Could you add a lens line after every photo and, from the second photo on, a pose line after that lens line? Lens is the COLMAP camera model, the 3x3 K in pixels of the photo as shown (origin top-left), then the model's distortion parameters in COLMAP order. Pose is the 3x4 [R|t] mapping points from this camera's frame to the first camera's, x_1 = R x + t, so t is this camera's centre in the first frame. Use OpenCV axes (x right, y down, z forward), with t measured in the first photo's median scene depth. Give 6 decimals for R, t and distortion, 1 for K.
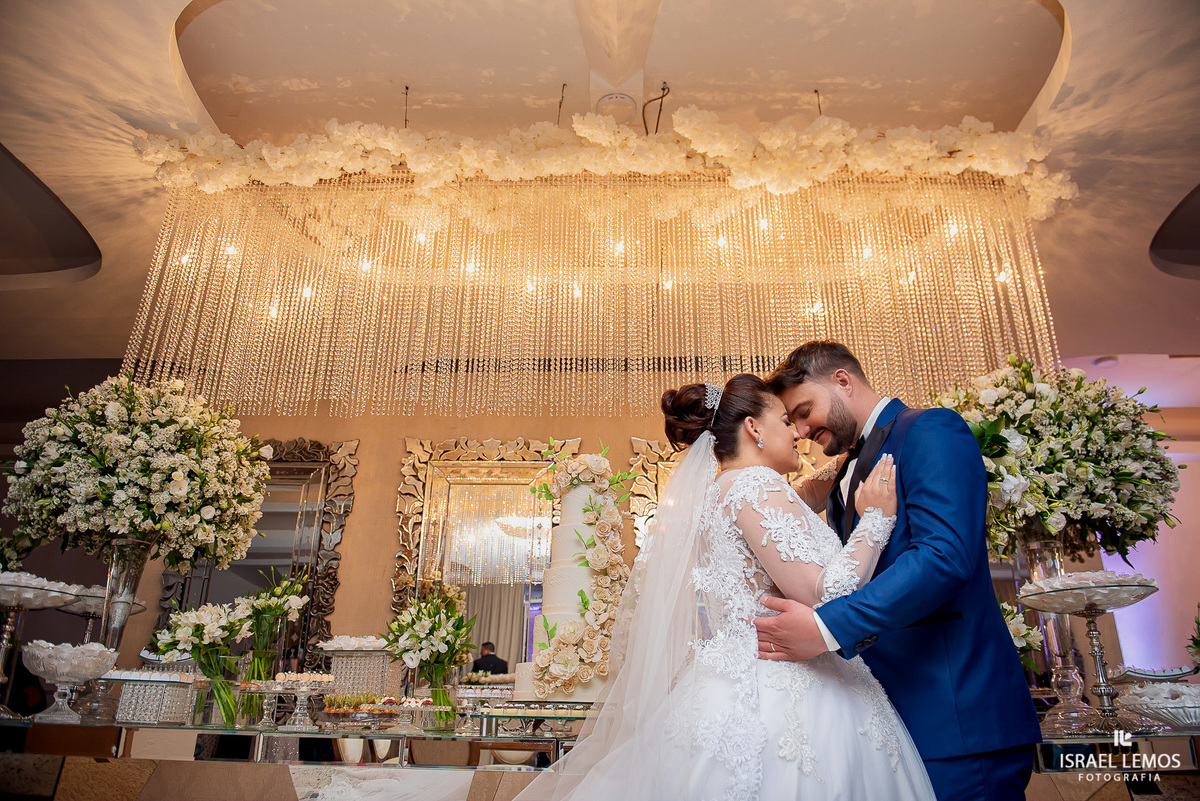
lens RADIAL K [[809.0, 0, 600.0], [0, 809.0, 400.5], [0, 0, 1]] dist [-0.055024, 0.000945]
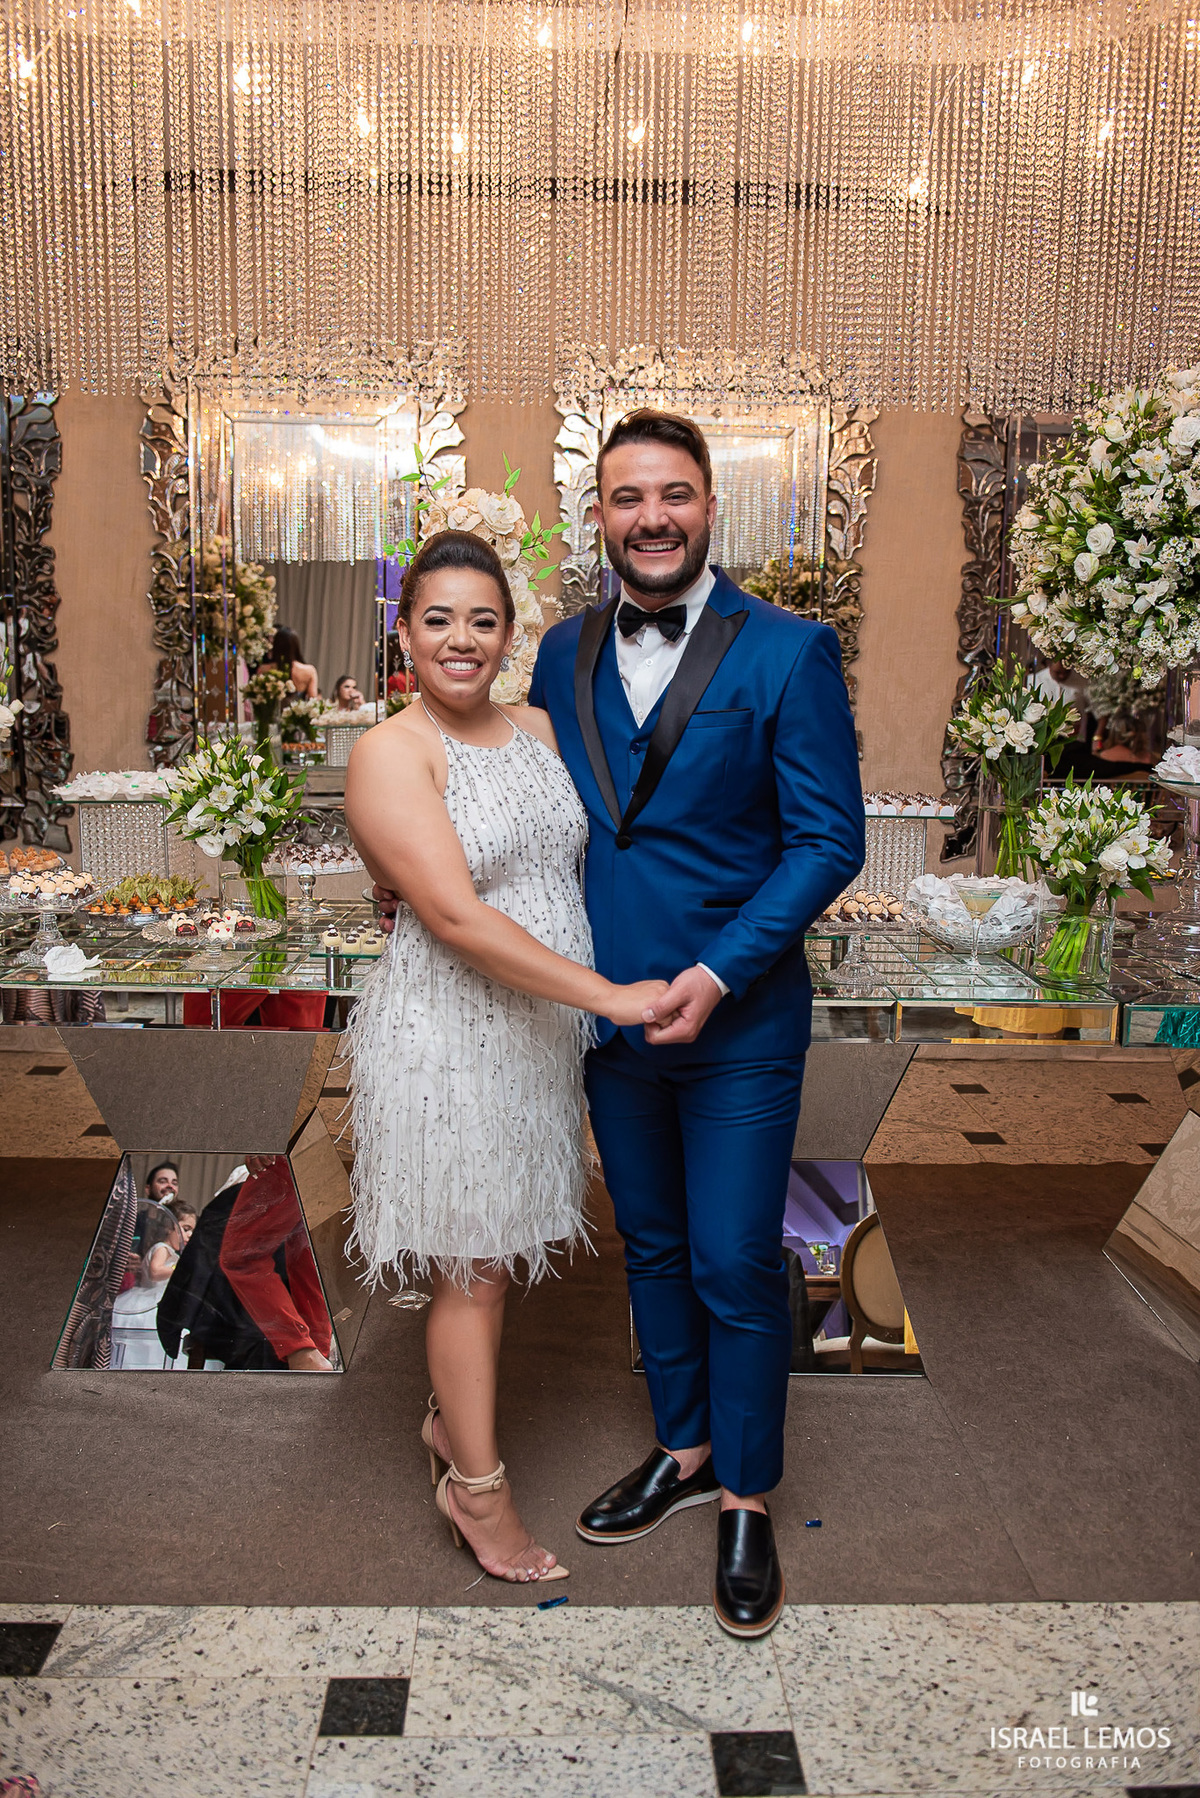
lens RADIAL K [[1350.3, 0, 600.0], [0, 1350.3, 899.0], [0, 0, 1]] dist [-0.033886, -0.004478]
pose [[0.997327, -0.003696, 0.072981, -0.003415], [-0.034118, 0.859629, 0.509778, -0.172517], [-0.064621, -0.510905, 0.857205, 0.032646]]
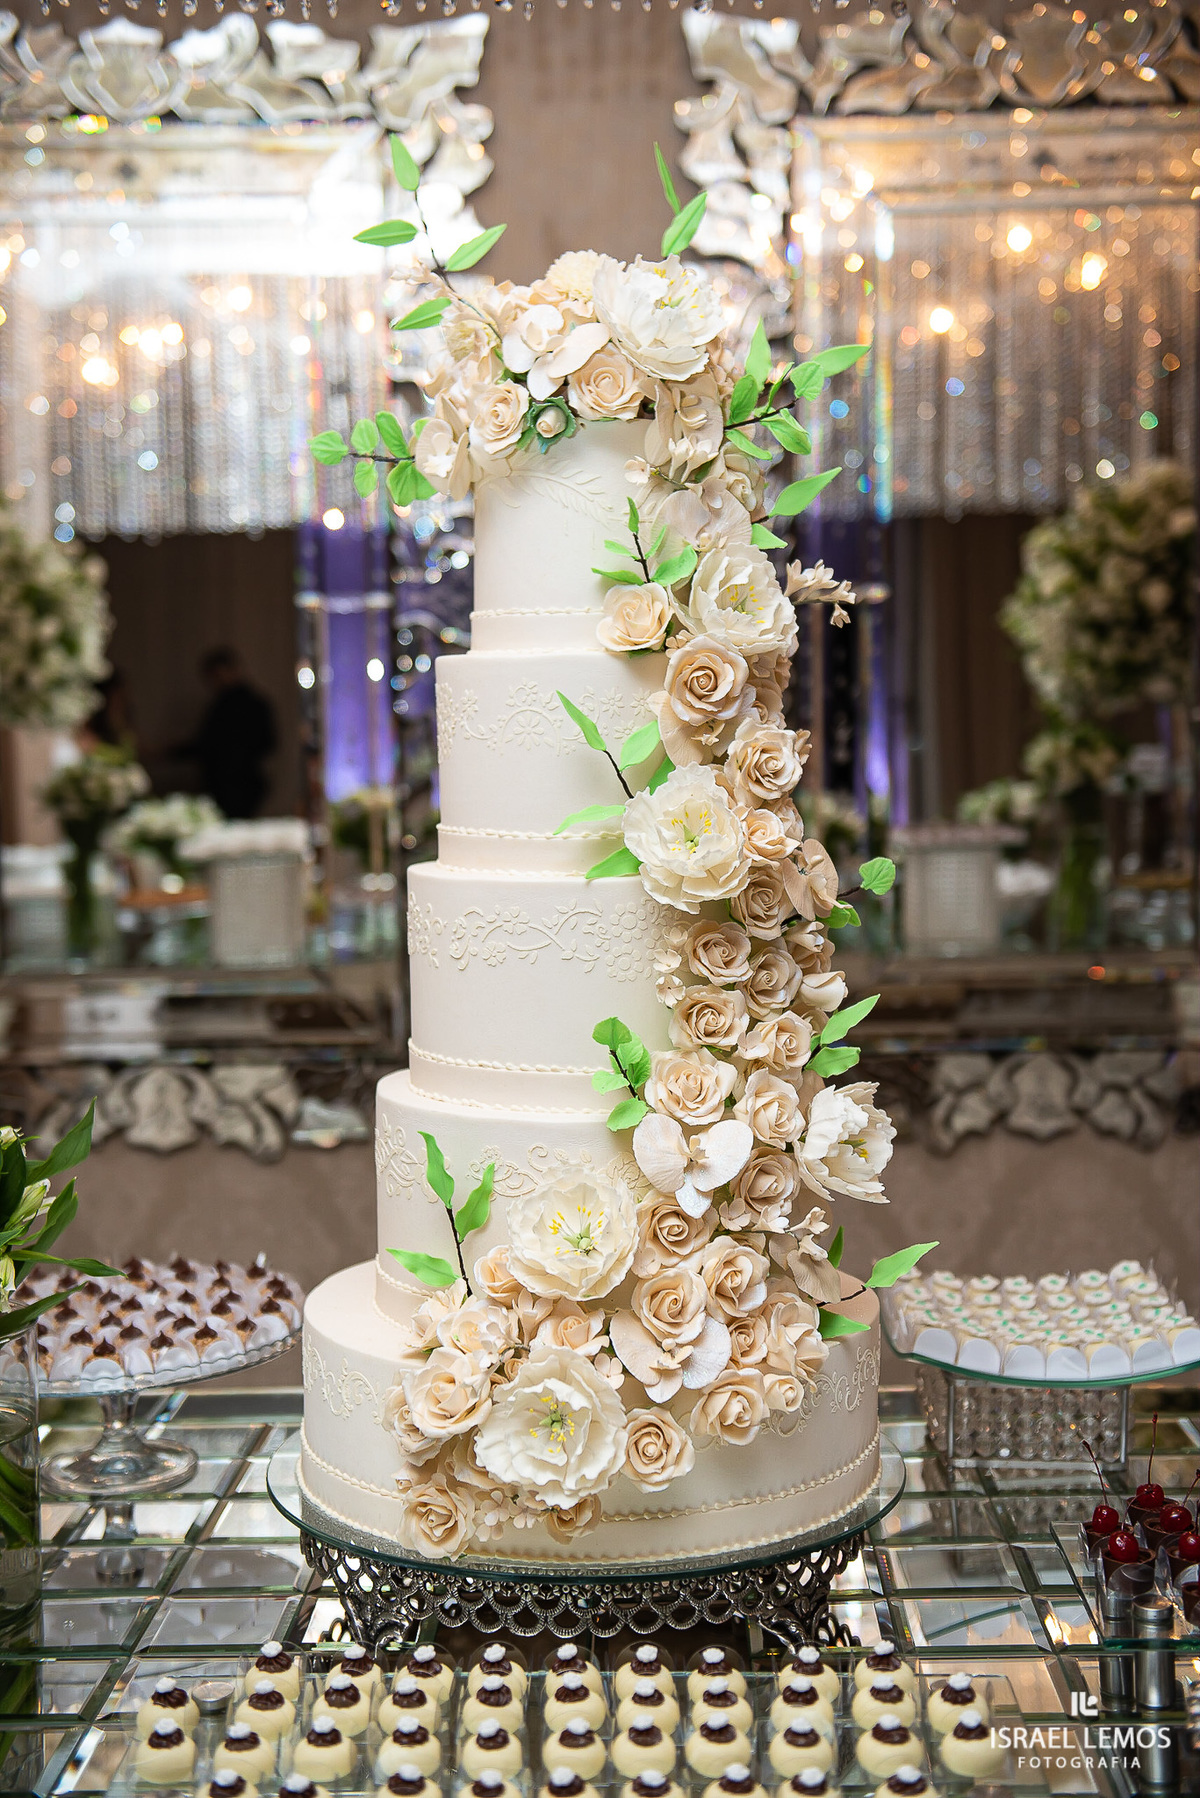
lens RADIAL K [[2231.8, 0, 600.0], [0, 2231.8, 899.0], [0, 0, 1]] dist [0.115874, 0.005703]
pose [[0.998803, -0.032554, 0.036508, -0.040292], [0.013273, 0.898738, 0.438285, -0.028000], [-0.047079, -0.437276, 0.898094, 0.465562]]
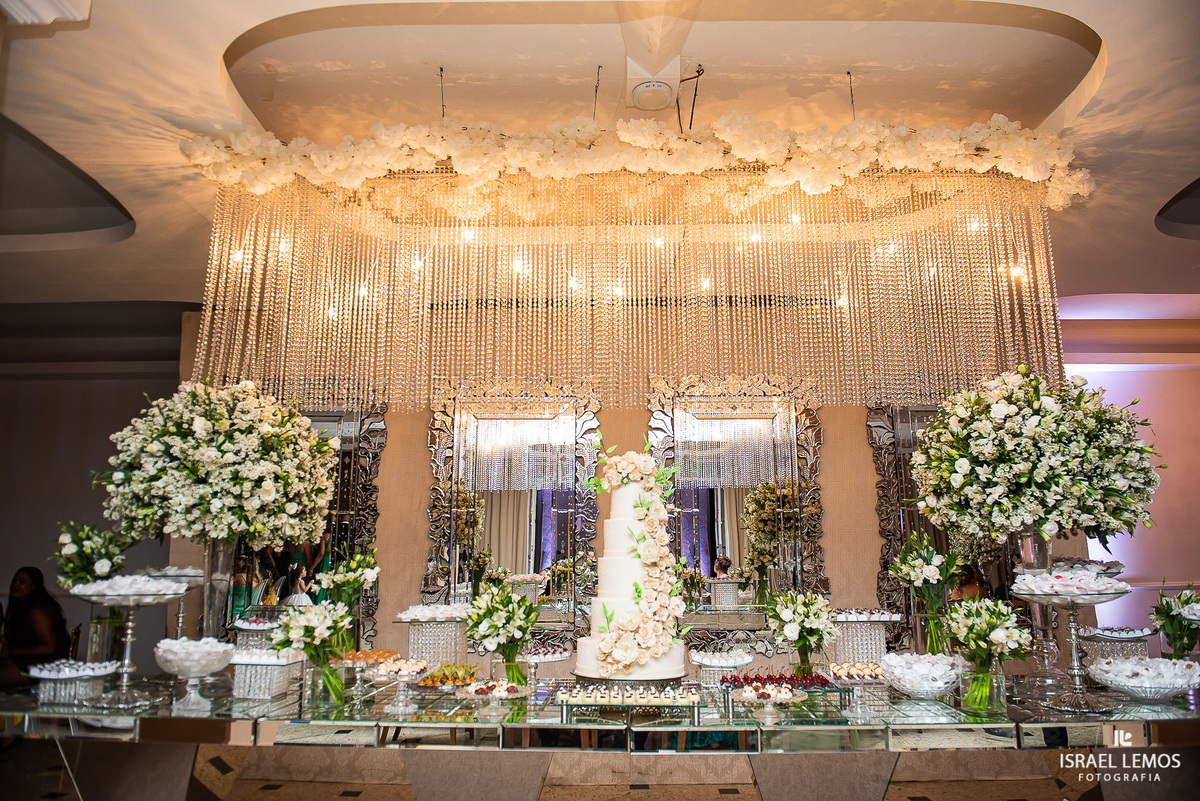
lens RADIAL K [[809.0, 0, 600.0], [0, 809.0, 400.5], [0, 0, 1]] dist [-0.055024, 0.000945]
pose [[0.999758, -0.009887, 0.019662, -0.083919], [0.006142, 0.983259, 0.182112, -0.204594], [-0.021134, -0.181947, 0.983081, -0.073534]]
